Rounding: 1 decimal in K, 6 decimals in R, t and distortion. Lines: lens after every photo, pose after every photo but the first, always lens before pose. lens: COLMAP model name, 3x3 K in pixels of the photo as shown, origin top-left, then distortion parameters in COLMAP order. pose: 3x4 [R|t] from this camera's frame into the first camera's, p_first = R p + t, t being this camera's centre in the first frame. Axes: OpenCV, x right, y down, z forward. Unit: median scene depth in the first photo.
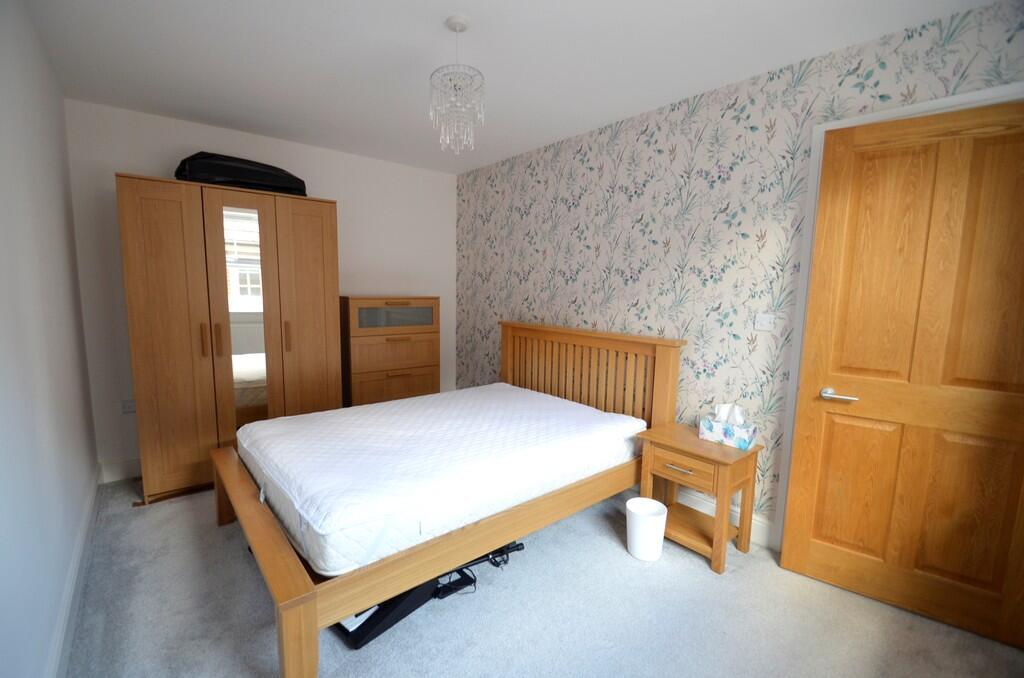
lens RADIAL K [[444.5, 0, 510.3], [0, 444.5, 339.4], [0, 0, 1]] dist [-0.012376, -0.000681]
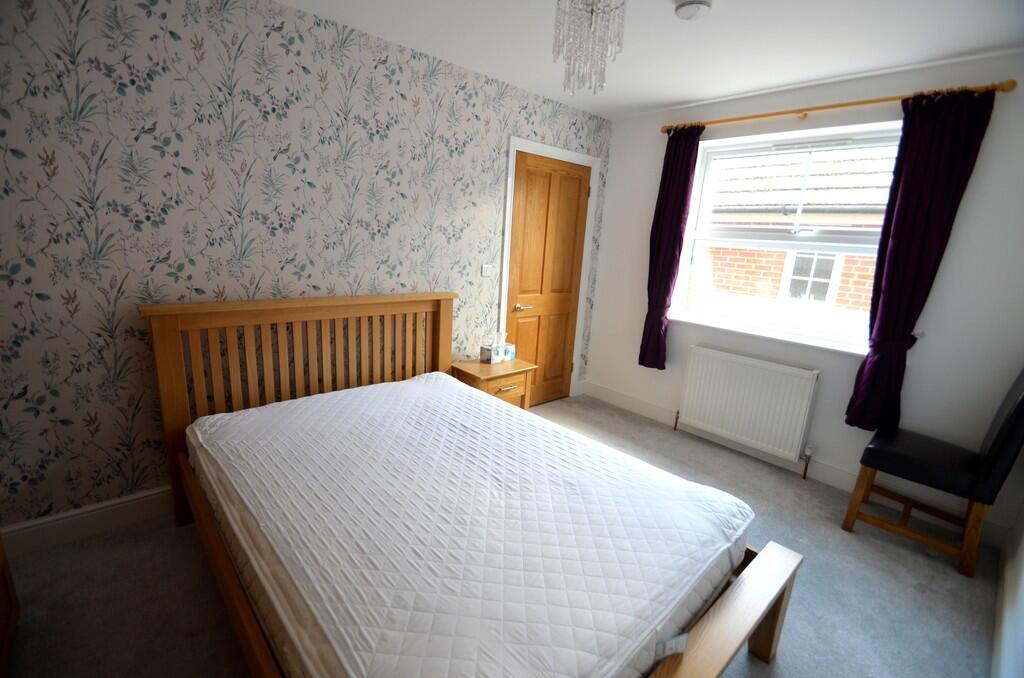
lens RADIAL K [[444.5, 0, 470.6], [0, 444.5, 358.7], [0, 0, 1]] dist [-0.012376, -0.000681]
pose [[-0.000305, -0.257875, 0.966178, -0.683119], [0.079031, 0.963150, 0.257092, -0.109334], [-0.996872, 0.076437, 0.020087, 0.831381]]
